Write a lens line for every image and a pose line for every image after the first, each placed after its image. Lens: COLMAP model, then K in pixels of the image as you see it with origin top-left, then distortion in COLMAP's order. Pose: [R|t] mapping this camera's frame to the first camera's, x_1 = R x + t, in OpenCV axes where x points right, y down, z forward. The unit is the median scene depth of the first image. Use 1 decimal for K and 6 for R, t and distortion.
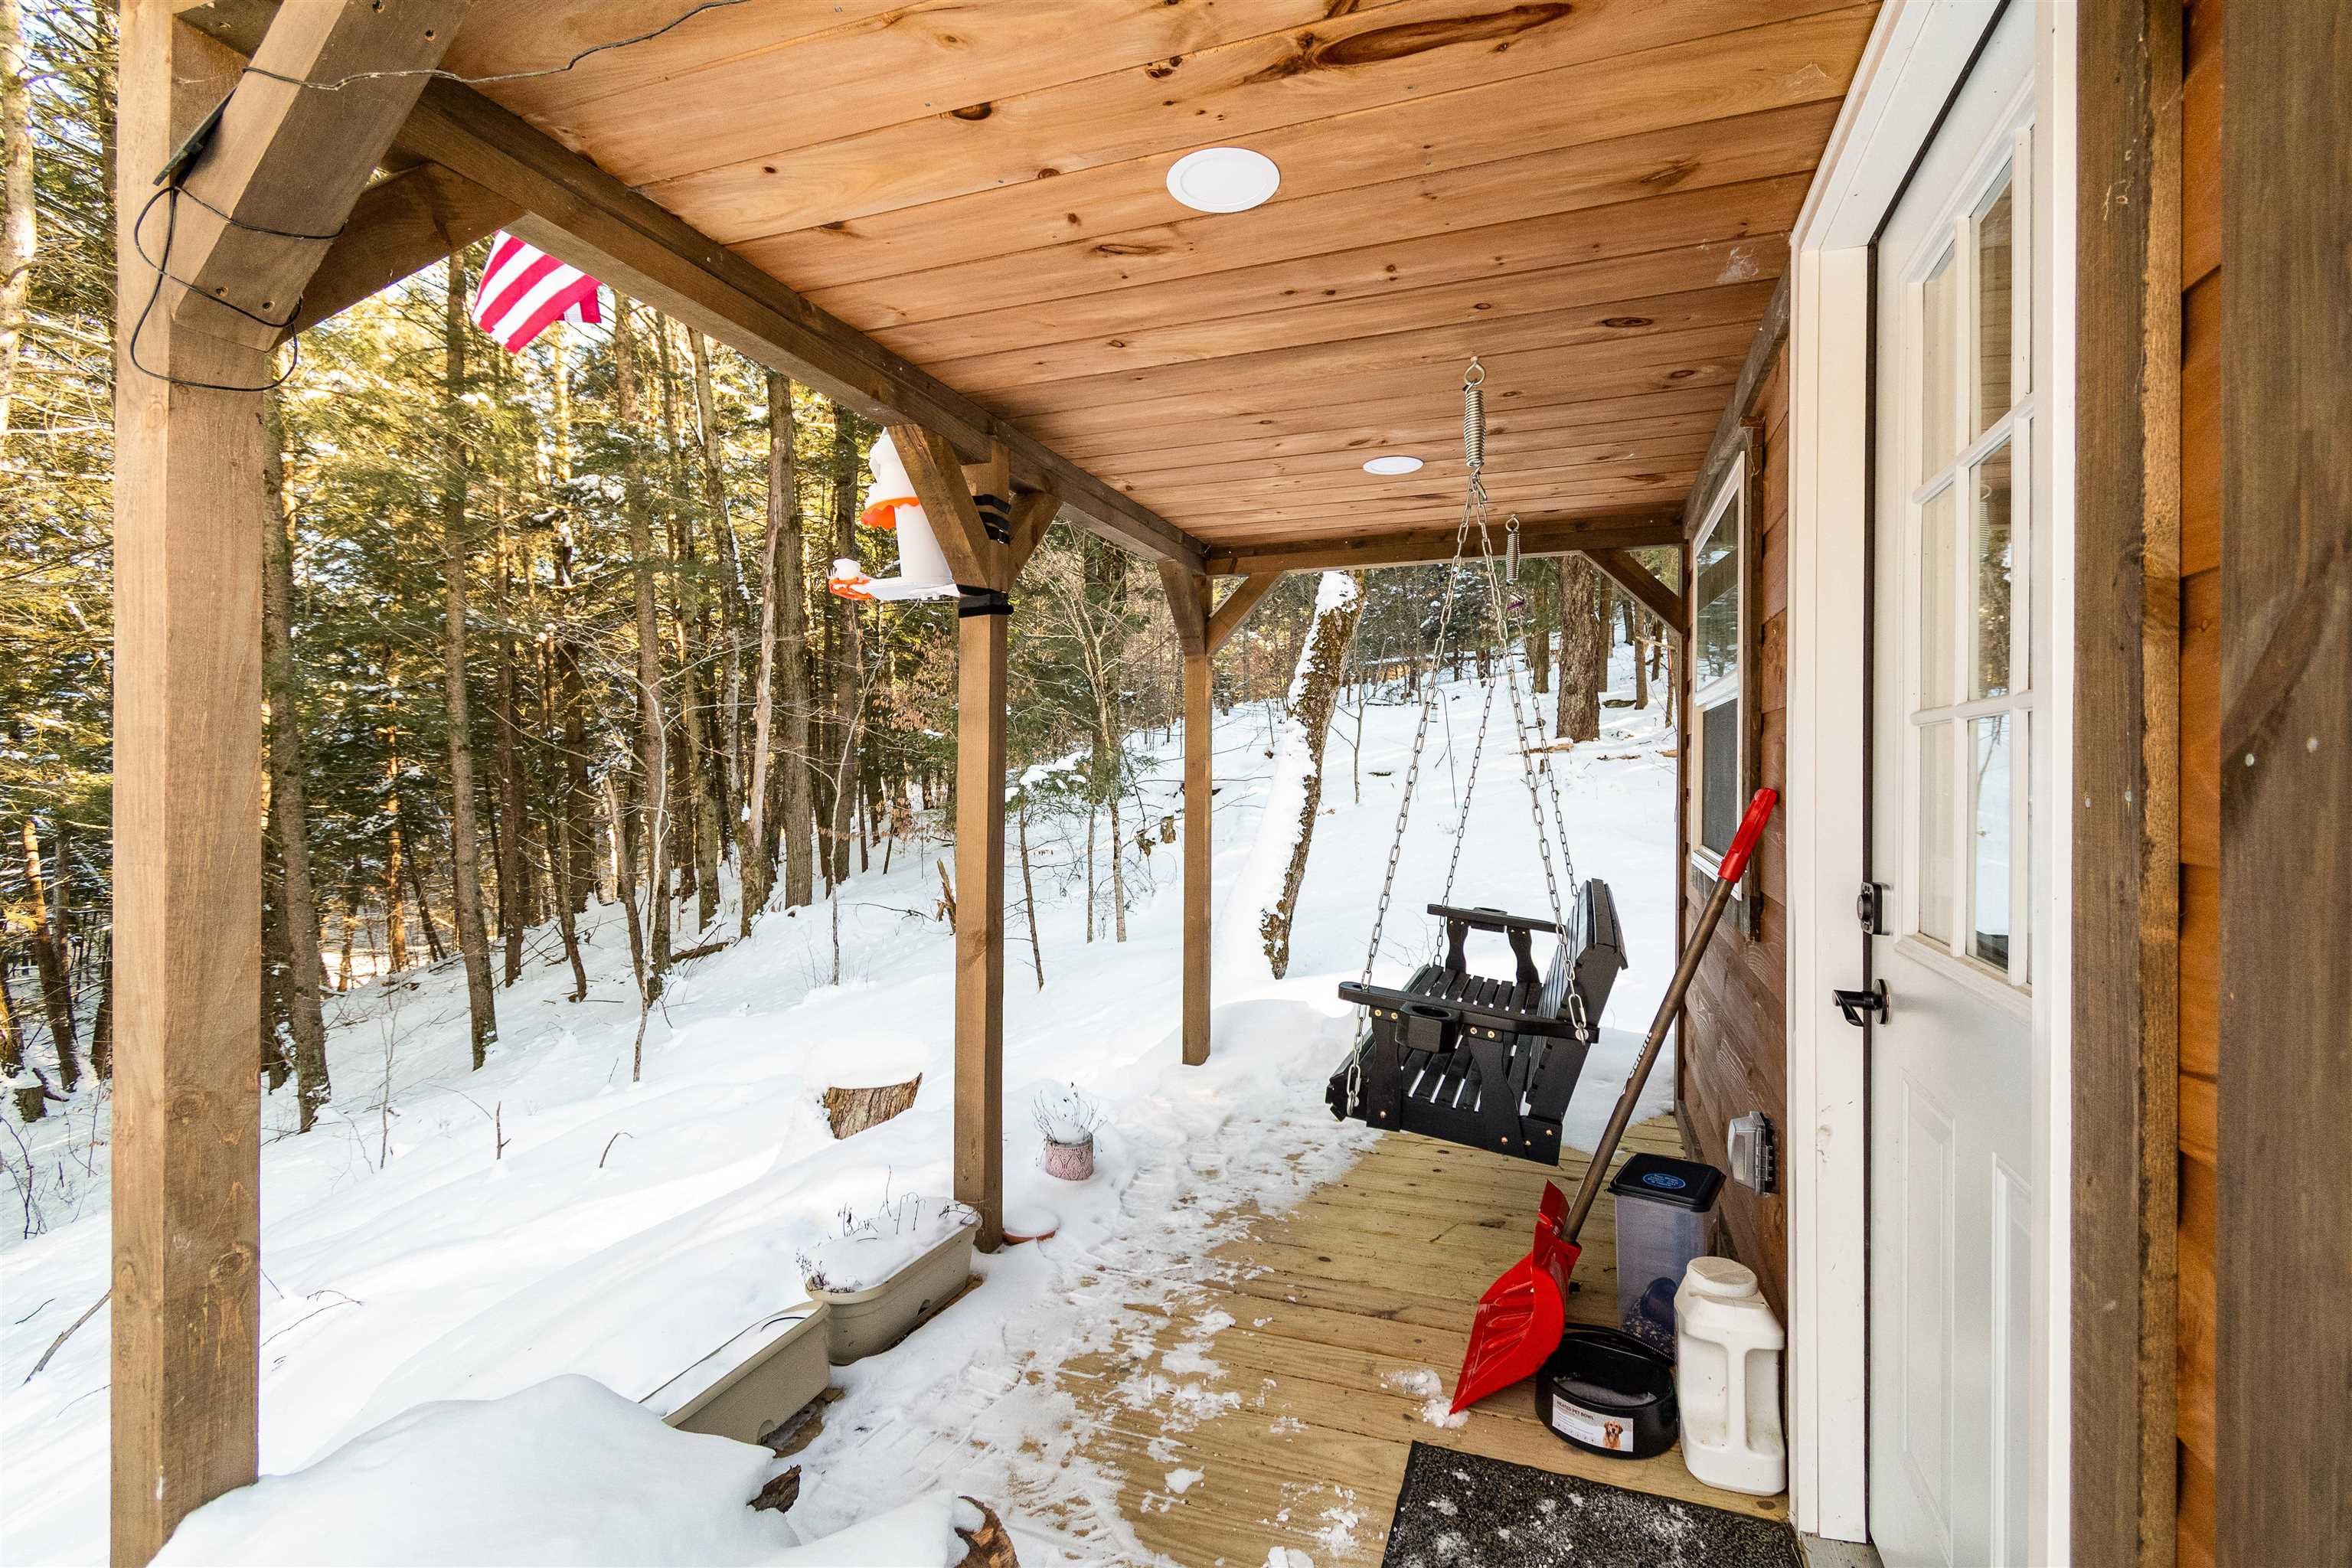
lens RADIAL K [[1090.8, 0, 1177.3], [0, 1090.8, 774.8], [0, 0, 1]] dist [-0.000531, 0.000182]
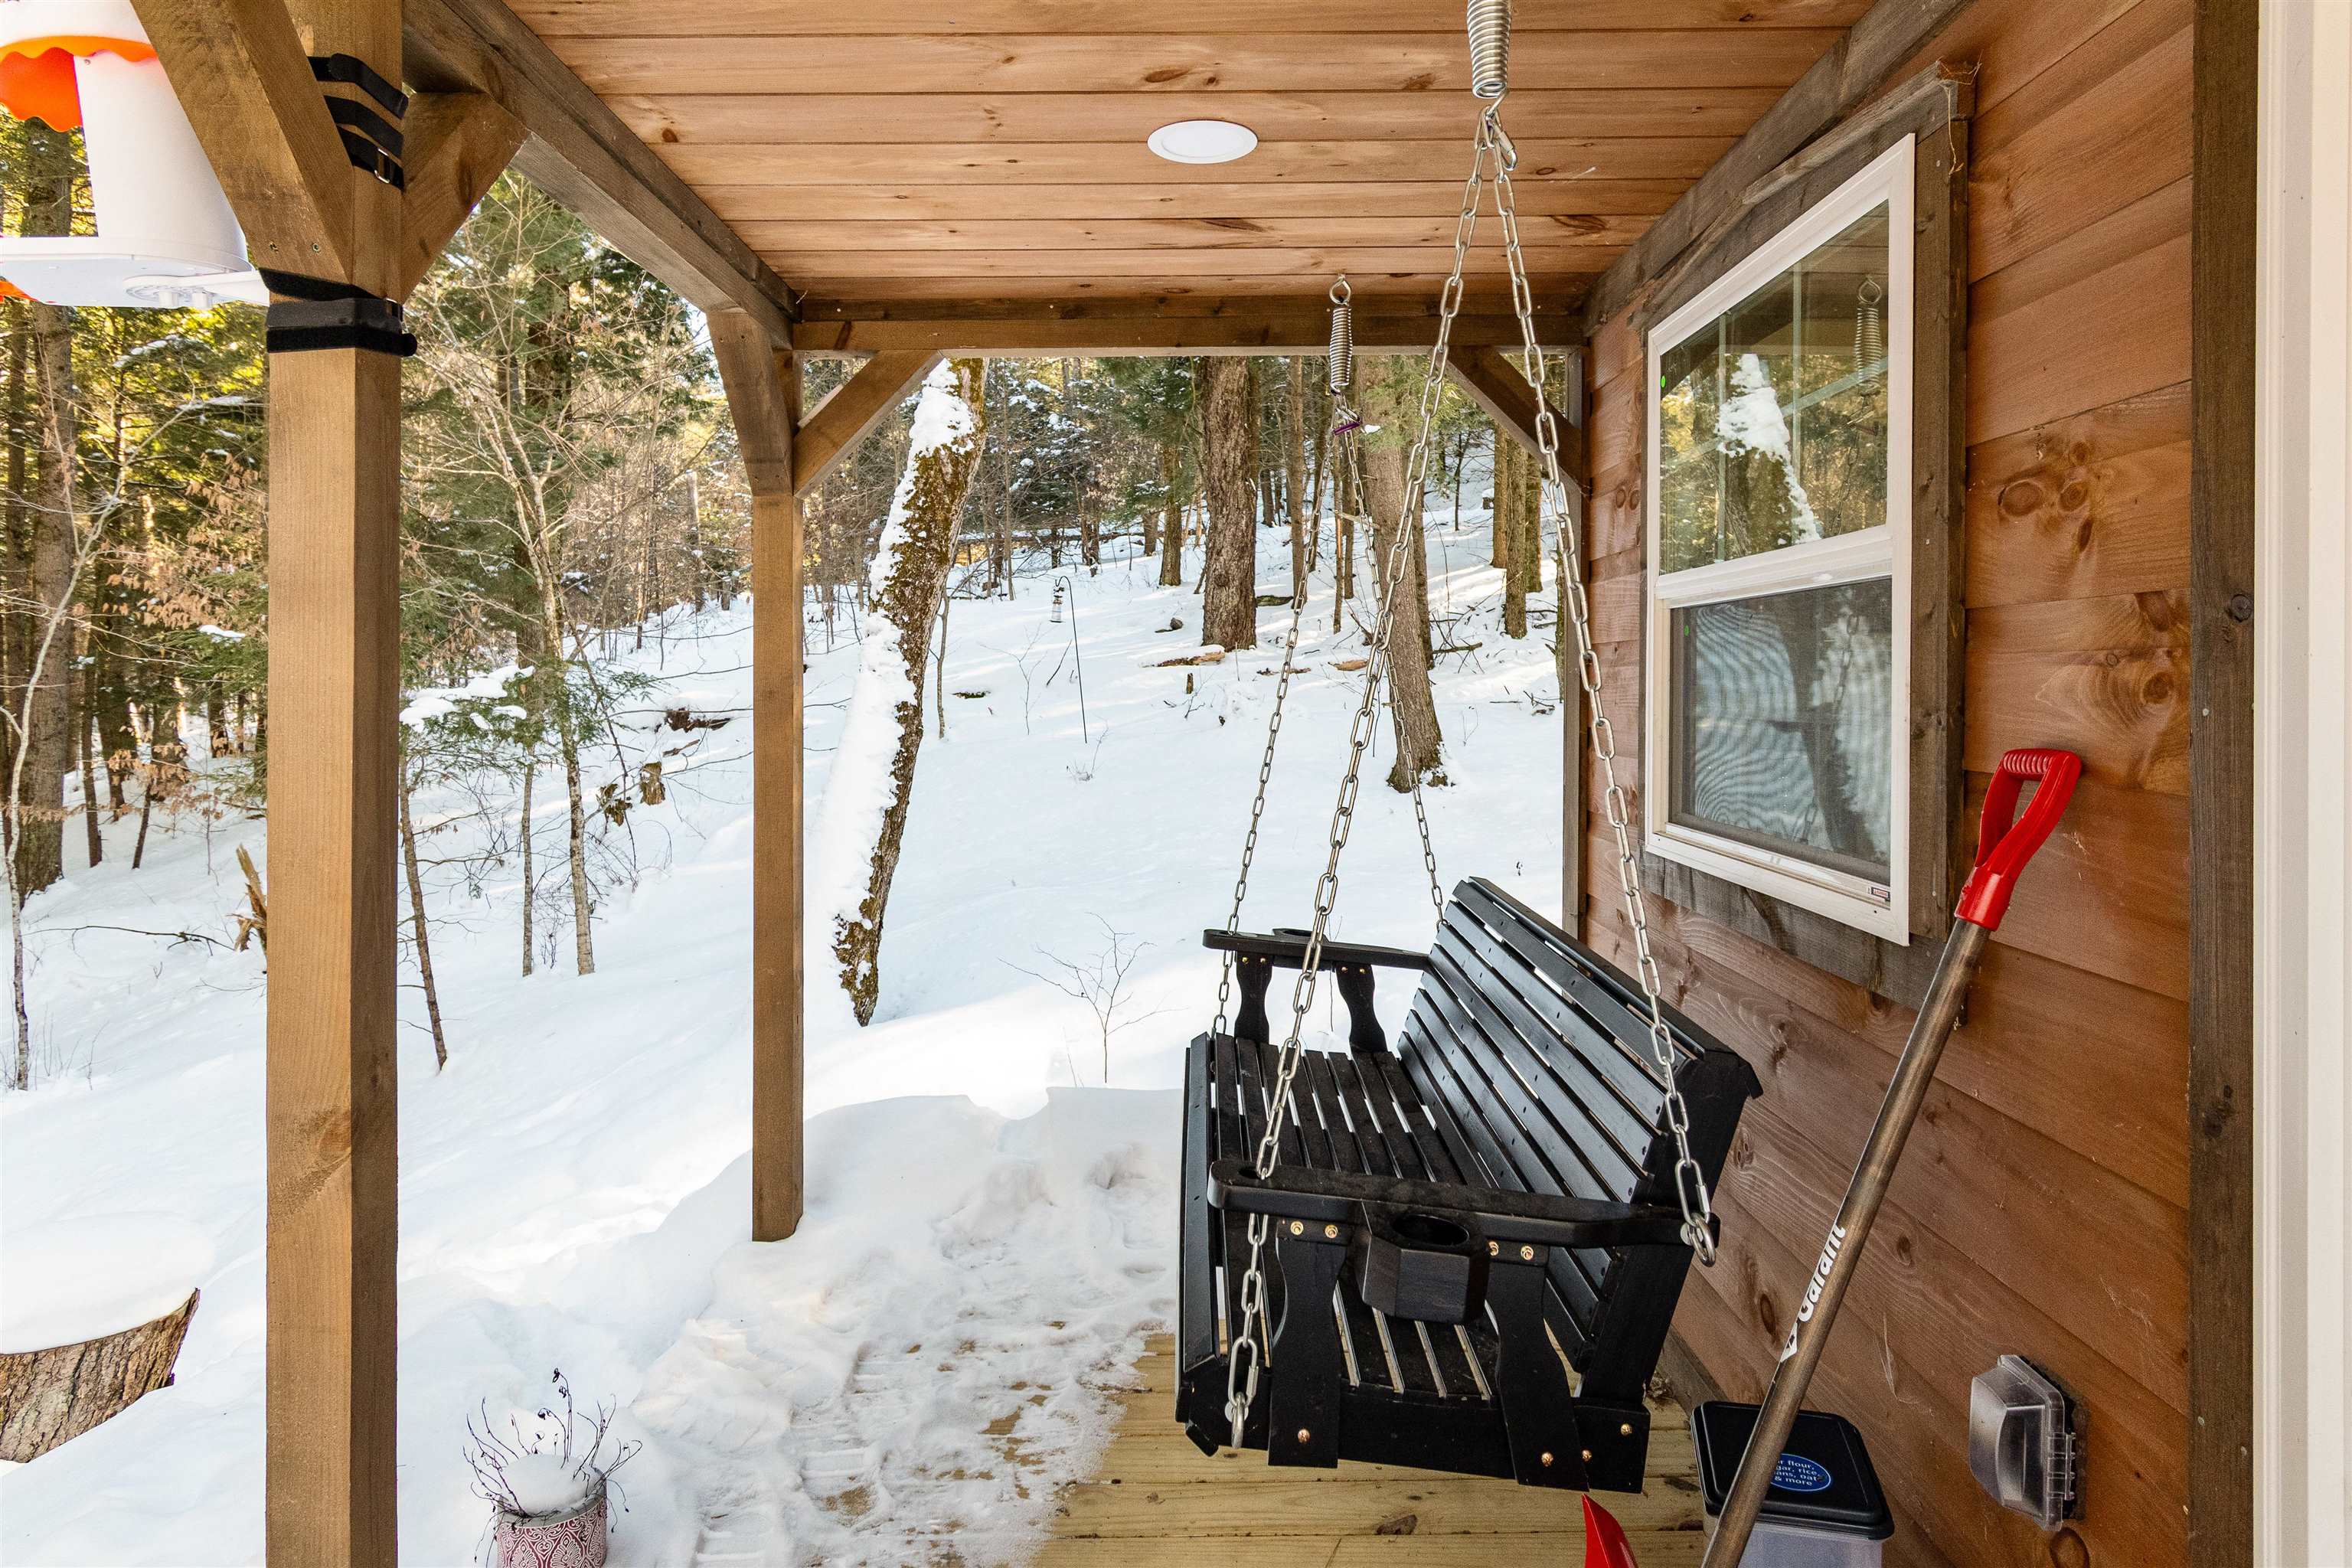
lens RADIAL K [[1443.2, 0, 1189.8], [0, 1443.2, 693.5], [0, 0, 1]] dist [0.001607, -0.003096]
pose [[0.933984, -0.007502, 0.357235, -0.039382], [0.007149, 0.999972, 0.002308, -0.007748], [-0.357242, 0.000398, 0.934012, 0.203315]]
